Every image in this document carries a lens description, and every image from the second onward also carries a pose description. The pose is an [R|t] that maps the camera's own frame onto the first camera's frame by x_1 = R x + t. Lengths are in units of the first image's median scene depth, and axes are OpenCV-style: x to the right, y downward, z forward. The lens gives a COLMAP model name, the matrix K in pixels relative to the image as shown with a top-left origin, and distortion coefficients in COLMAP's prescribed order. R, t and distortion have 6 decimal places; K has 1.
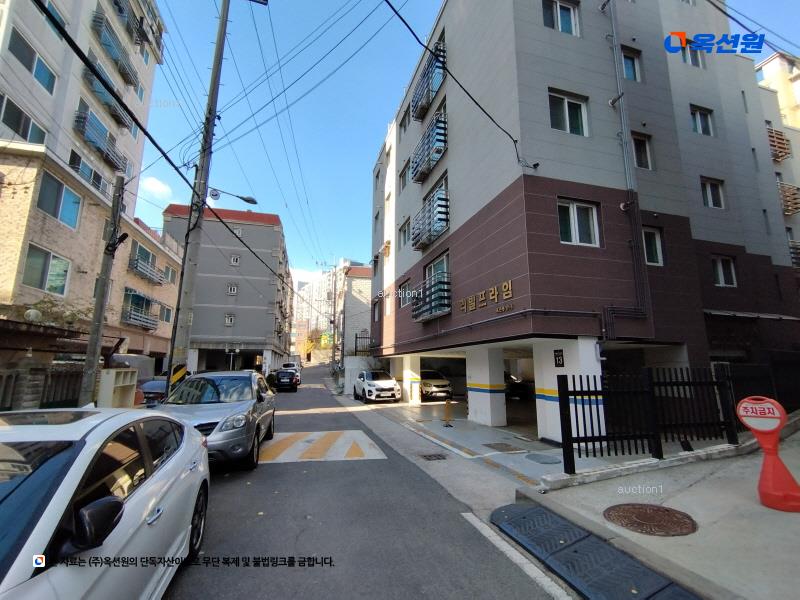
lens RADIAL K [[370.0, 0, 401.4], [0, 370.0, 303.1], [0, 0, 1]] dist [0.003709, 0.000610]
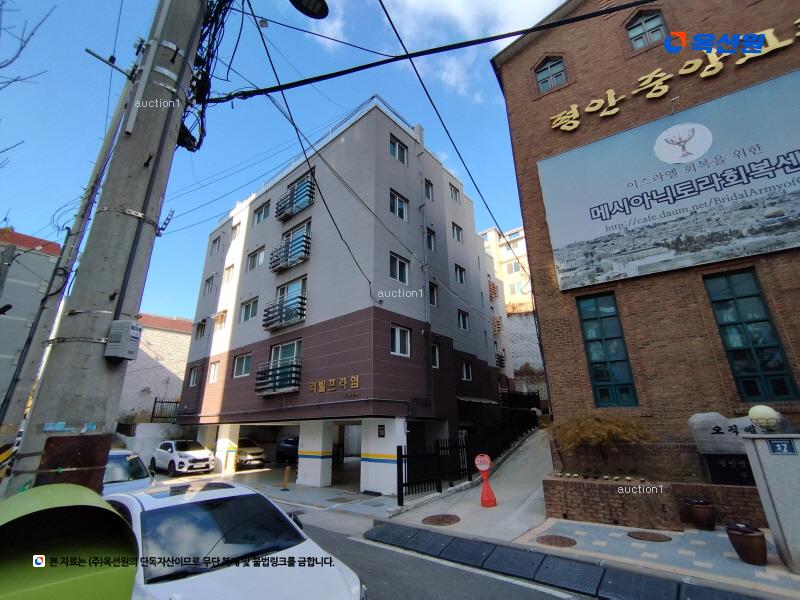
lens RADIAL K [[368.3, 0, 400.0], [0, 368.3, 300.0], [0, 0, 1]] dist [0.002400, 0.000739]
pose [[0.844376, 0.167488, 0.508898, -0.274310], [-0.081879, 0.979062, -0.186371, -0.075027], [-0.529457, 0.115699, 0.840410, -0.260670]]
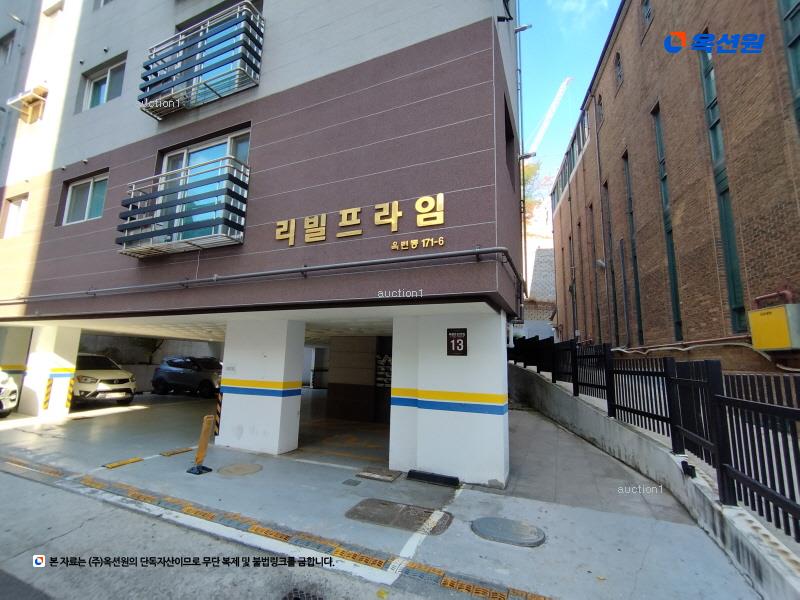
lens RADIAL K [[368.3, 0, 400.0], [0, 368.3, 300.0], [0, 0, 1]] dist [0.002400, 0.000739]
pose [[0.649001, 0.137627, 0.748235, -0.098779], [-0.157099, 0.986548, -0.045198, 0.097646], [-0.744391, -0.088213, 0.661892, 0.529234]]
